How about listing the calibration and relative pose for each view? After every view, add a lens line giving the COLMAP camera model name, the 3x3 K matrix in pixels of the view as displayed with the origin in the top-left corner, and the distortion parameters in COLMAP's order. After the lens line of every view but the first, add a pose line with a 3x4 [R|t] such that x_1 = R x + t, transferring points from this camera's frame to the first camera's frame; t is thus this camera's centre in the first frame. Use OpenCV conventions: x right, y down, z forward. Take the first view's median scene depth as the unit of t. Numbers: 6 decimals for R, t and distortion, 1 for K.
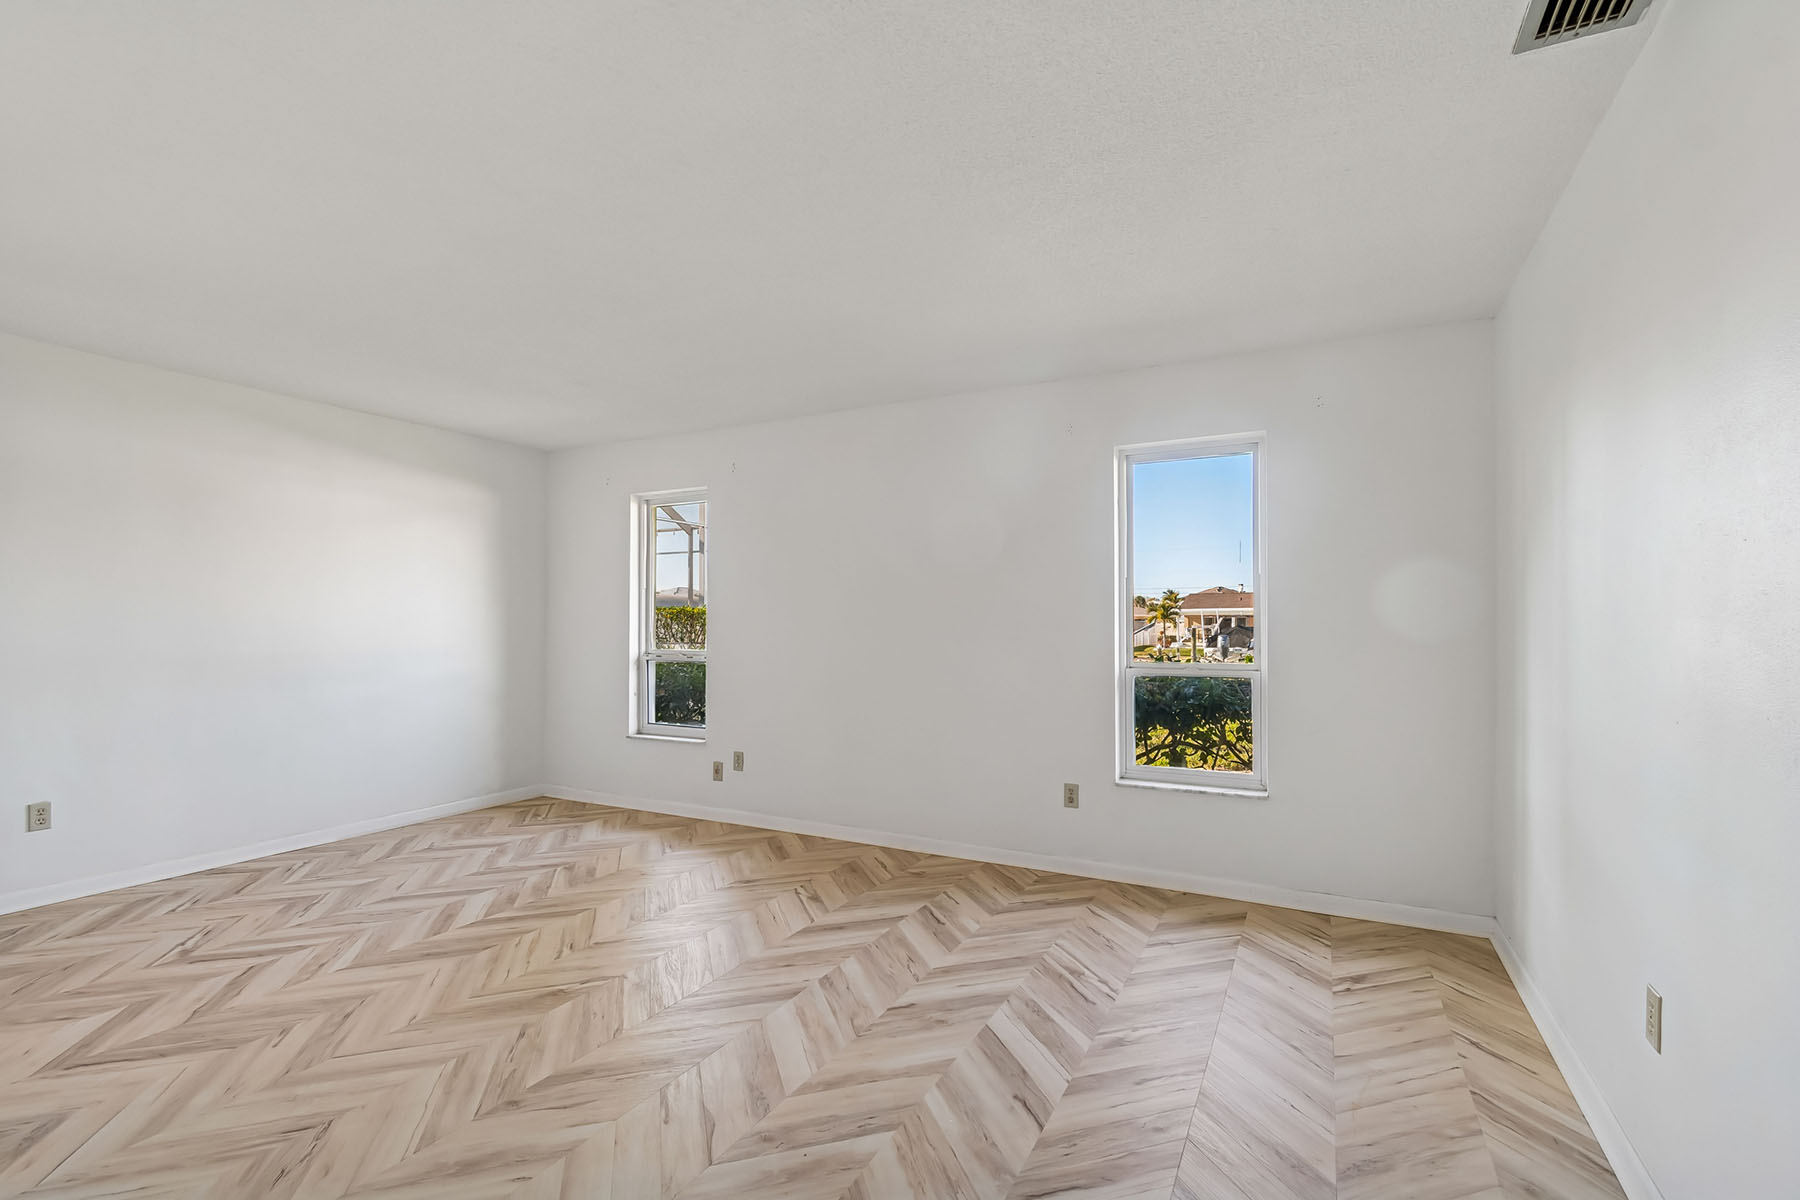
lens RADIAL K [[793.1, 0, 894.4], [0, 793.1, 609.0], [0, 0, 1]] dist [0.000276, -0.000336]
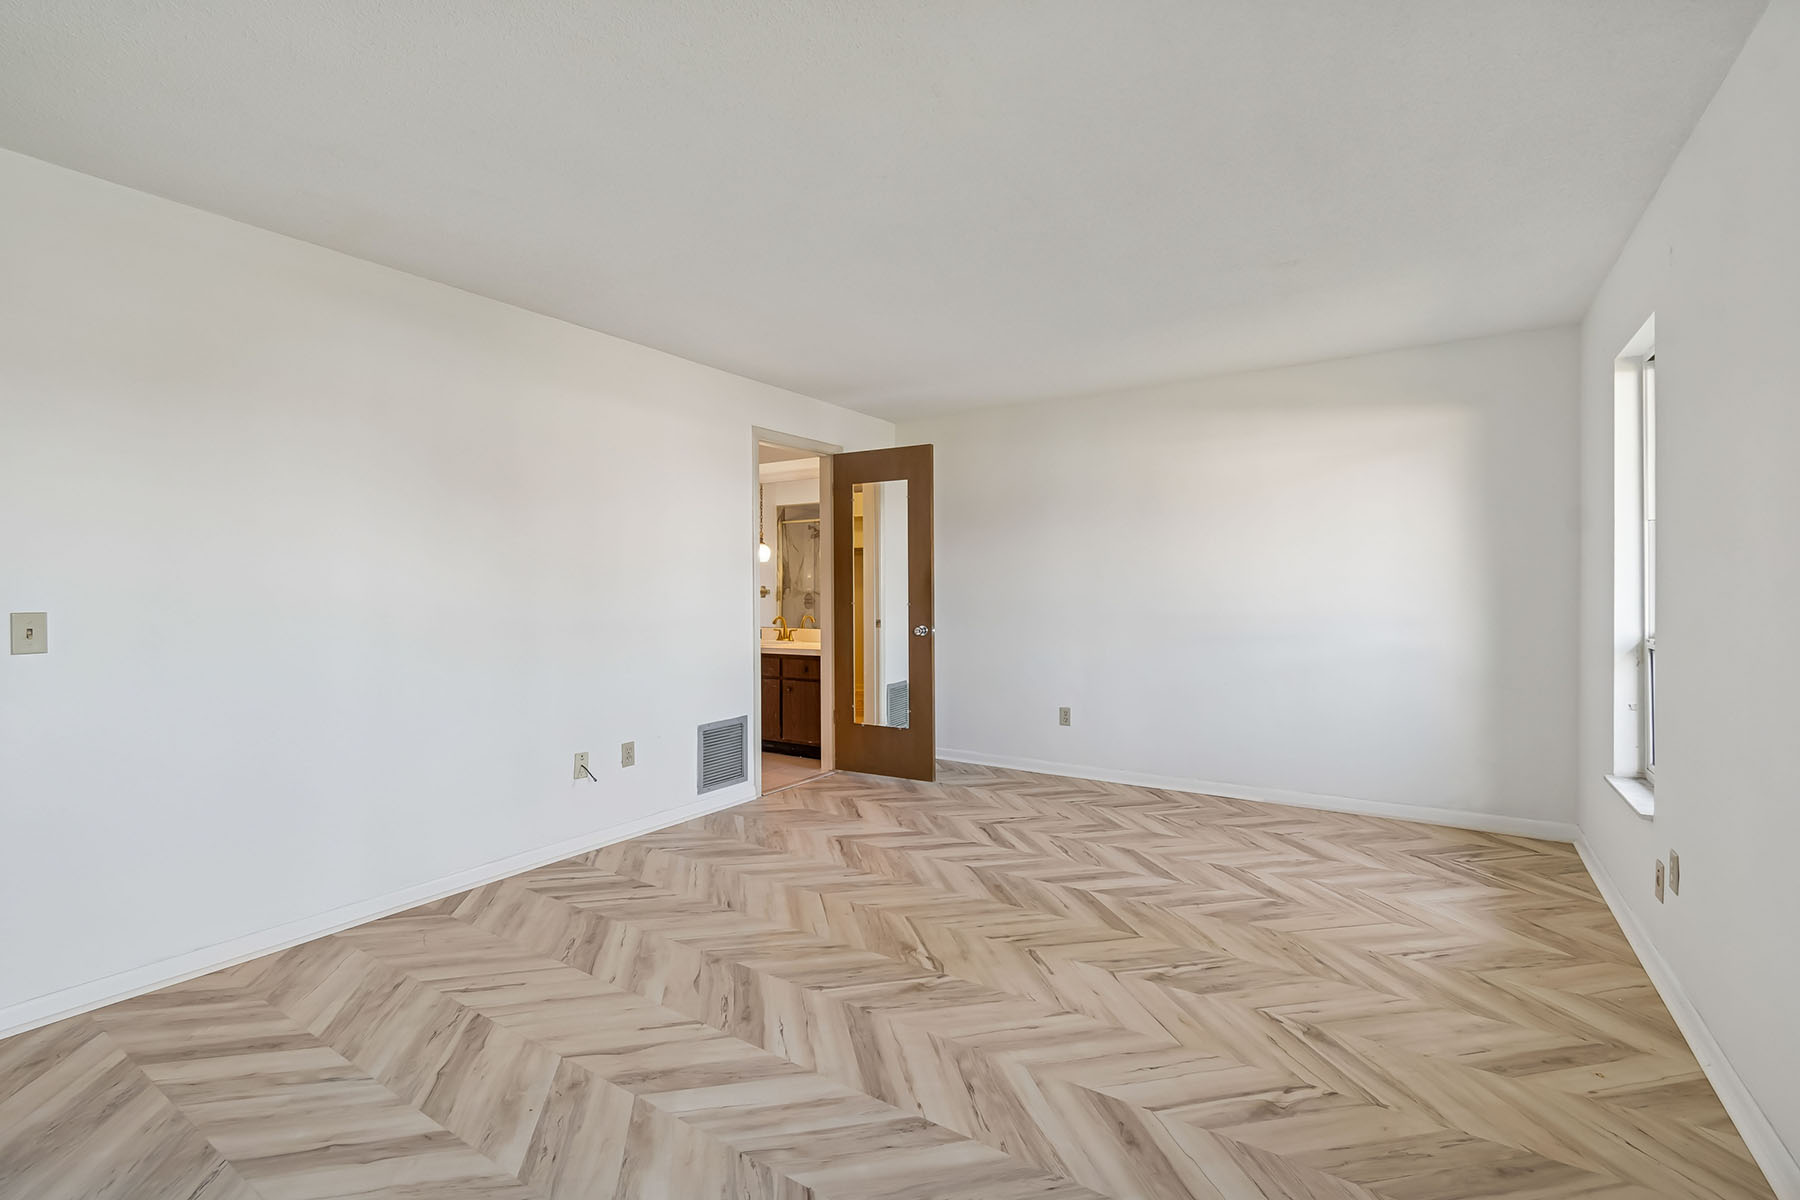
lens RADIAL K [[805.2, 0, 901.8], [0, 805.2, 581.7], [0, 0, 1]] dist [0.001692, -0.000267]
pose [[-0.093360, -0.009444, -0.995588, 0.520002], [0.024322, 0.999635, -0.011763, 0.020911], [0.995335, -0.025313, -0.093096, 0.938997]]
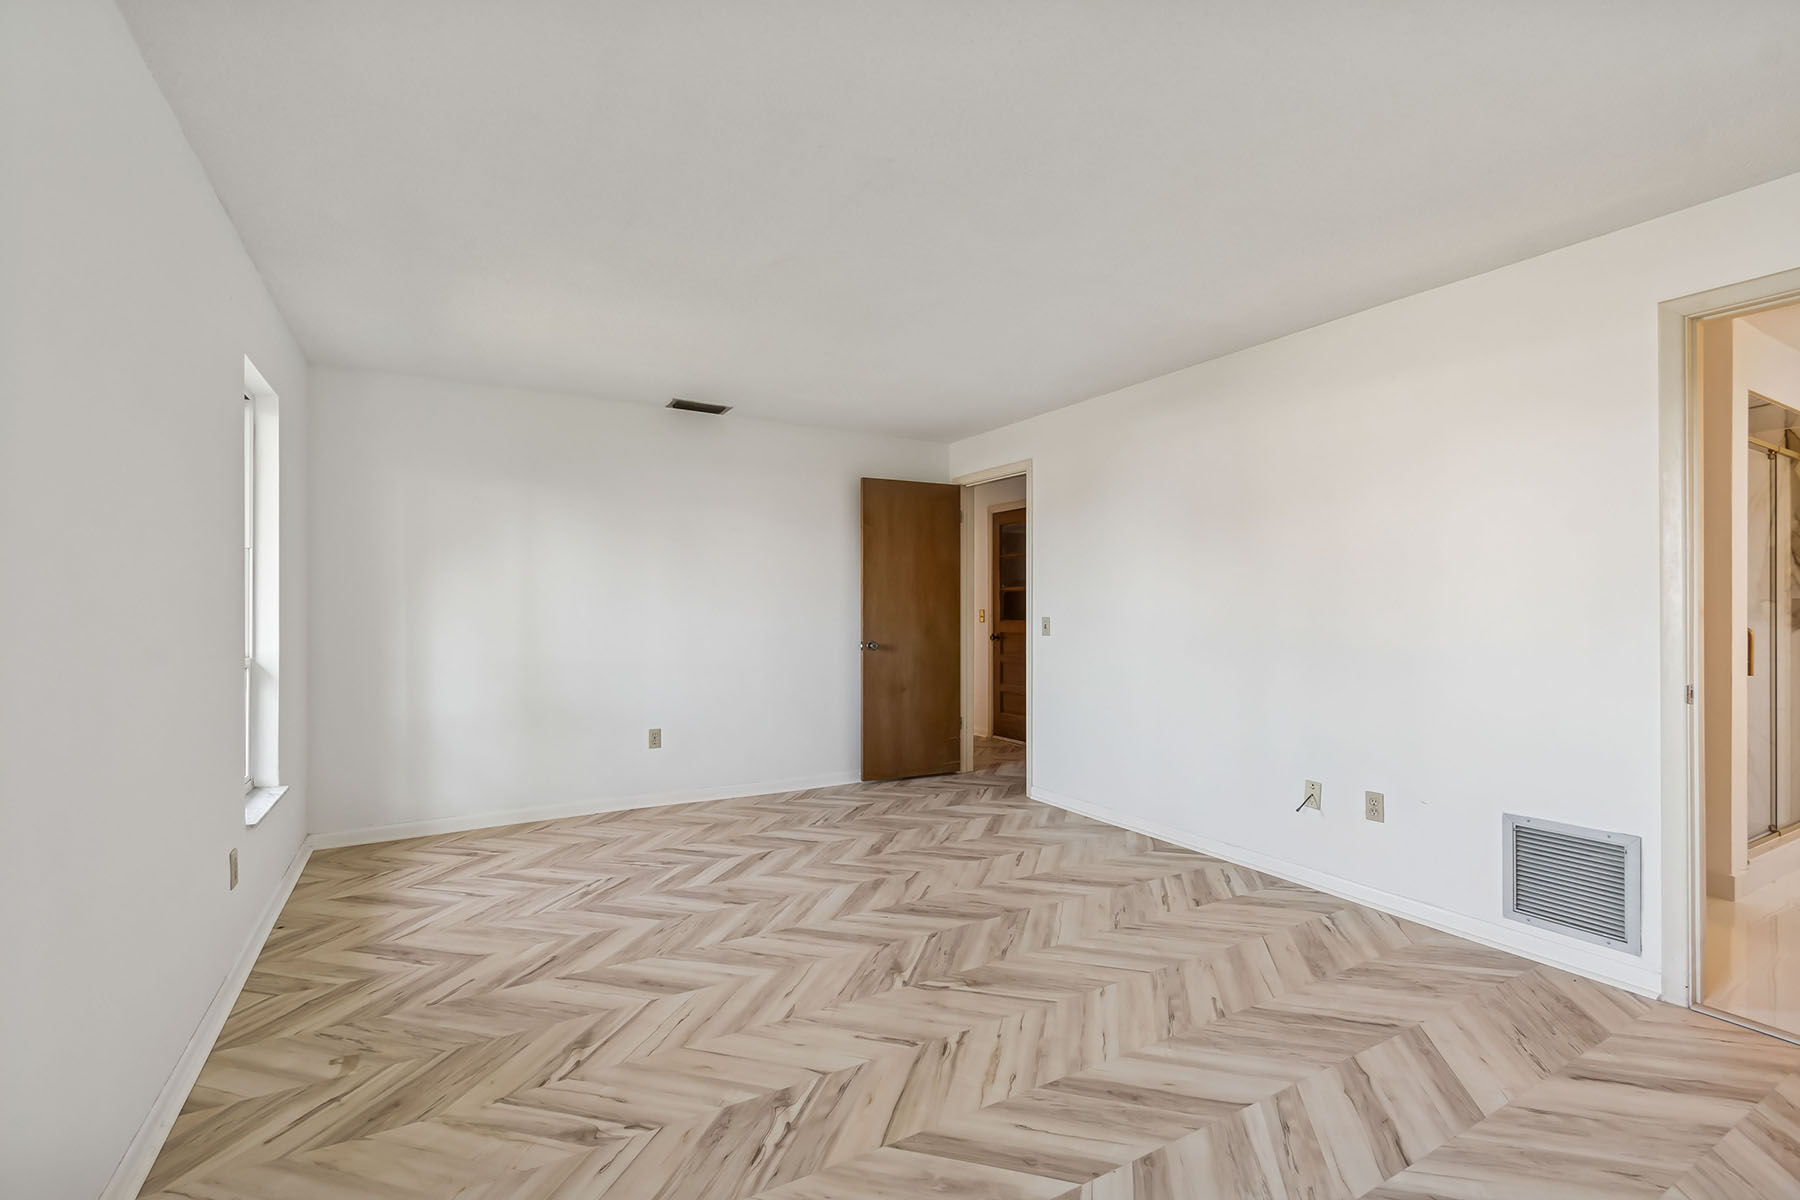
lens RADIAL K [[793.1, 0, 894.4], [0, 793.1, 609.0], [0, 0, 1]] dist [0.000276, -0.000336]
pose [[-0.844310, -0.004242, 0.535838, -0.740843], [-0.014358, 0.999789, -0.014709, 0.031320], [-0.535663, -0.020112, -0.844192, 1.613388]]
